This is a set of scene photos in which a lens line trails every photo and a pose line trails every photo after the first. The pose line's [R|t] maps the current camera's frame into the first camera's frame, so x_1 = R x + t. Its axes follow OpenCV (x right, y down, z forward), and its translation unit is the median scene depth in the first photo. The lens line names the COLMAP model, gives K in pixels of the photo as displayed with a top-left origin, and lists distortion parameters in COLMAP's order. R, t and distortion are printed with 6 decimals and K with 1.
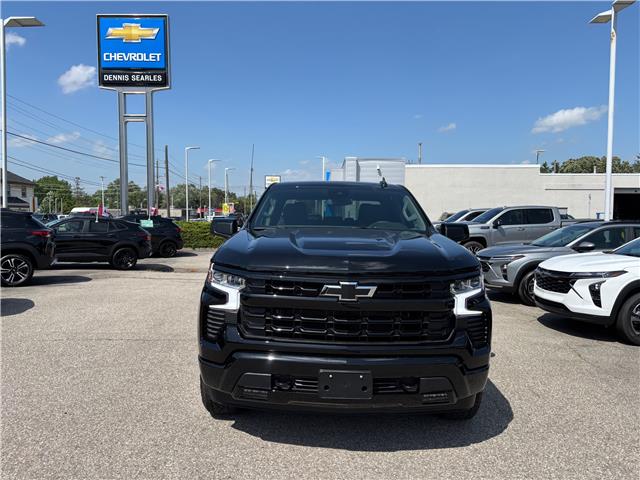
lens RADIAL K [[487.1, 0, 316.0], [0, 487.1, 235.0], [0, 0, 1]] dist [0.049657, -0.053813]
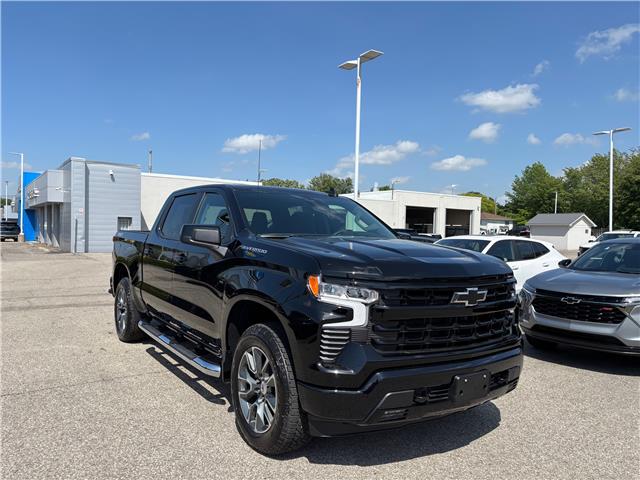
lens RADIAL K [[487.1, 0, 319.9], [0, 487.1, 240.7], [0, 0, 1]] dist [0.049657, -0.053813]
pose [[0.818631, 0.001456, 0.574317, -0.673277], [0.005865, 0.999923, -0.010896, 0.004431], [-0.574289, 0.012288, 0.818560, 0.275457]]
